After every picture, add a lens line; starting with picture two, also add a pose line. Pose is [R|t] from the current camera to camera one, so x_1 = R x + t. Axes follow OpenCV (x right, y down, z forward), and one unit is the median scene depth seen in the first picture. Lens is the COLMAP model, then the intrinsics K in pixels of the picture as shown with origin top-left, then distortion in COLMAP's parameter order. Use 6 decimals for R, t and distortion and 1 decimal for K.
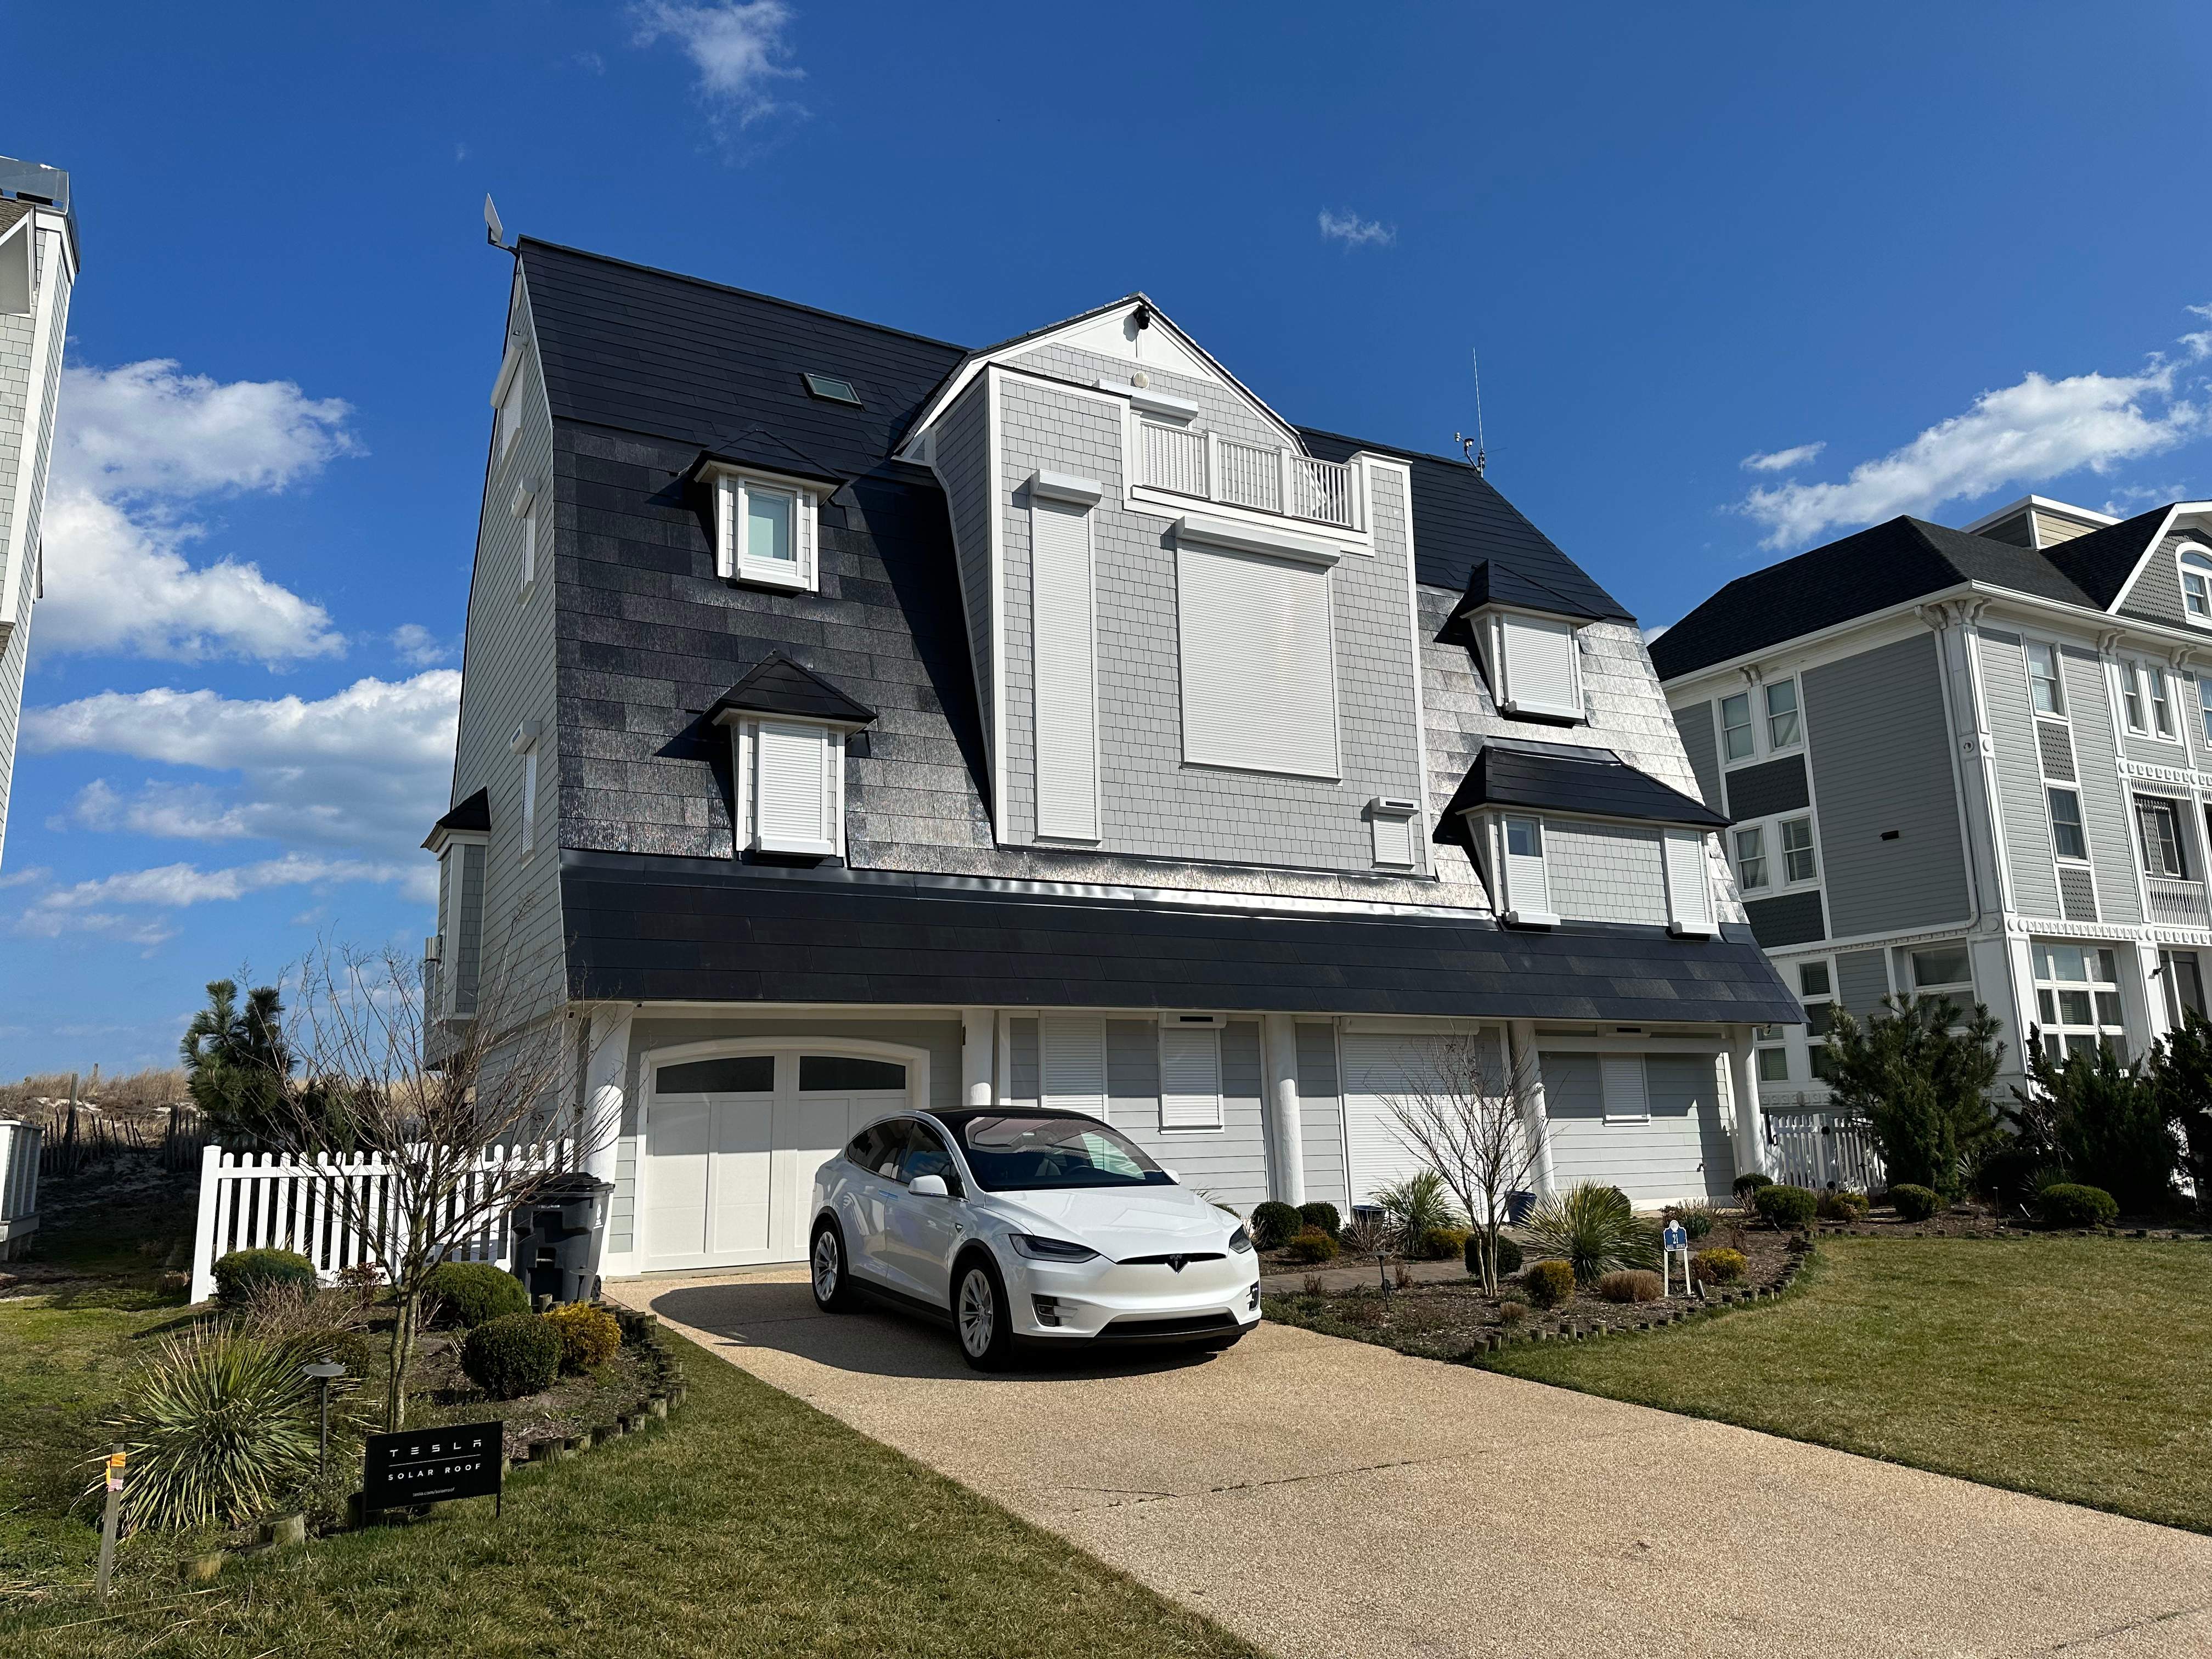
lens RADIAL K [[1564.3, 0, 1106.0], [0, 1564.3, 829.5], [0, 0, 1]] dist [0.007713, -0.001162]
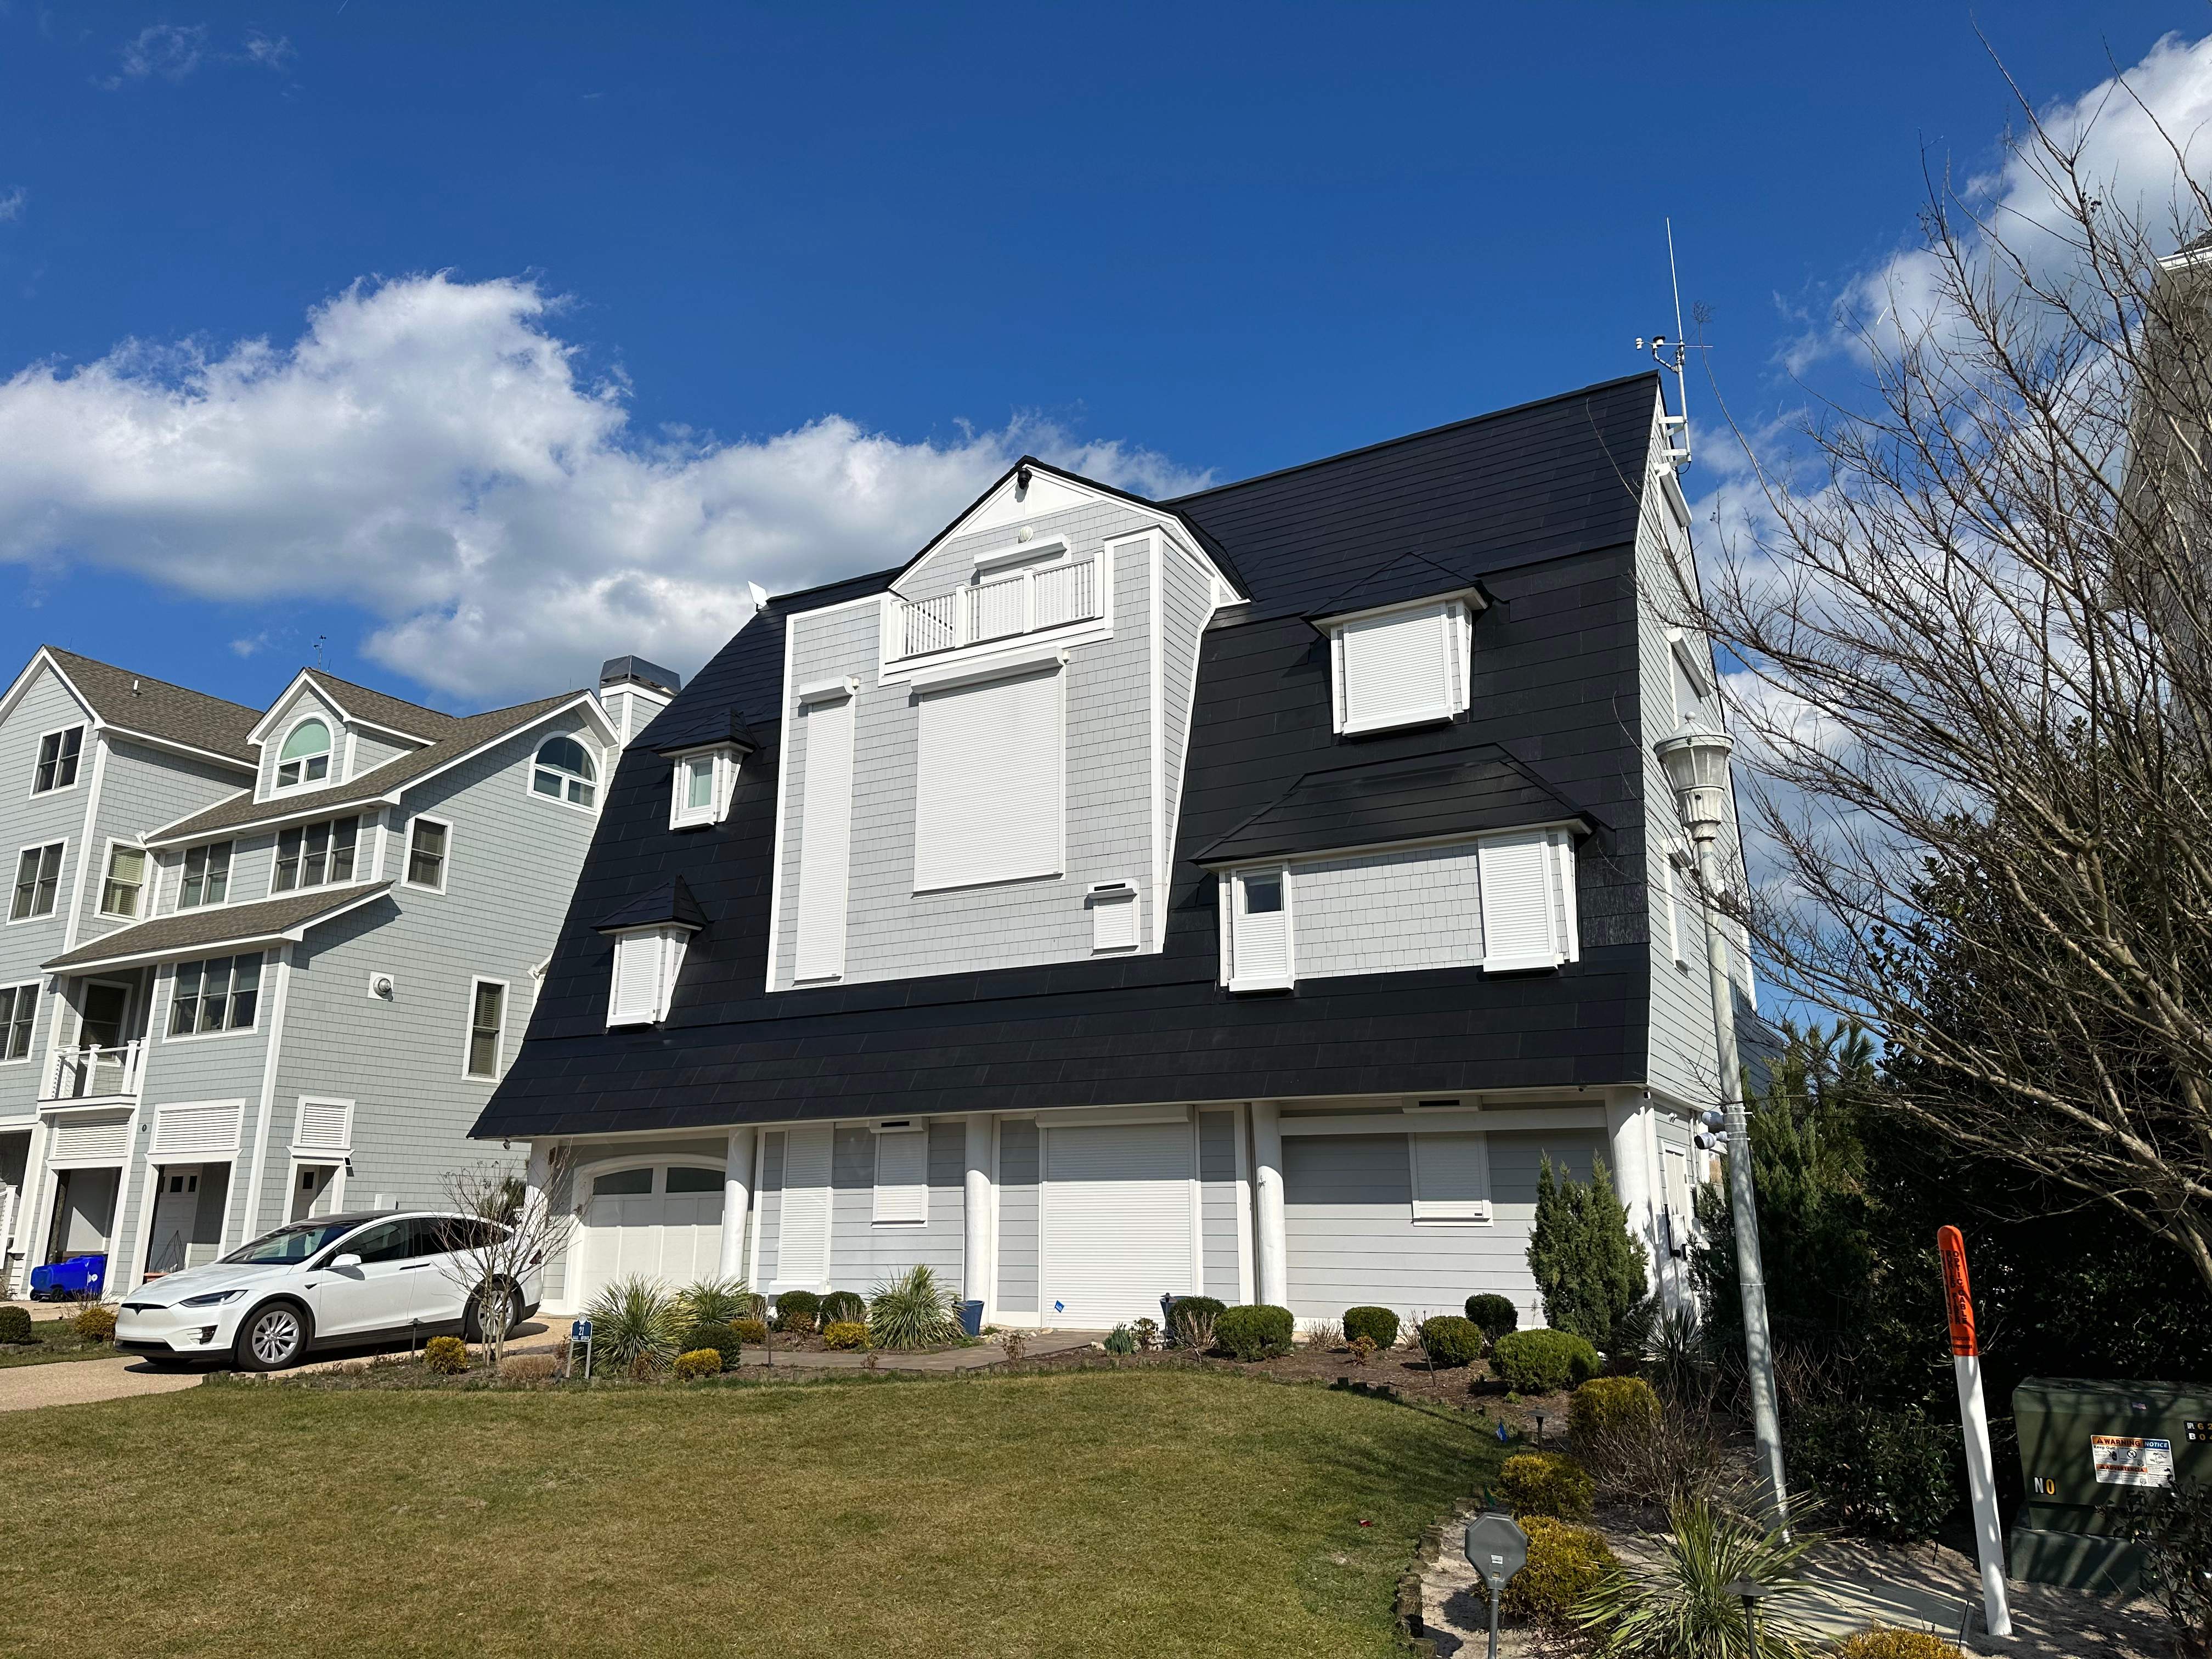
lens RADIAL K [[1564.3, 0, 1106.0], [0, 1564.3, 829.5], [0, 0, 1]] dist [0.007713, -0.001162]
pose [[0.549704, -0.197833, -0.811596, 1.044728], [0.147628, 0.979267, -0.138714, 0.088772], [0.822211, -0.043563, 0.567513, 0.477858]]
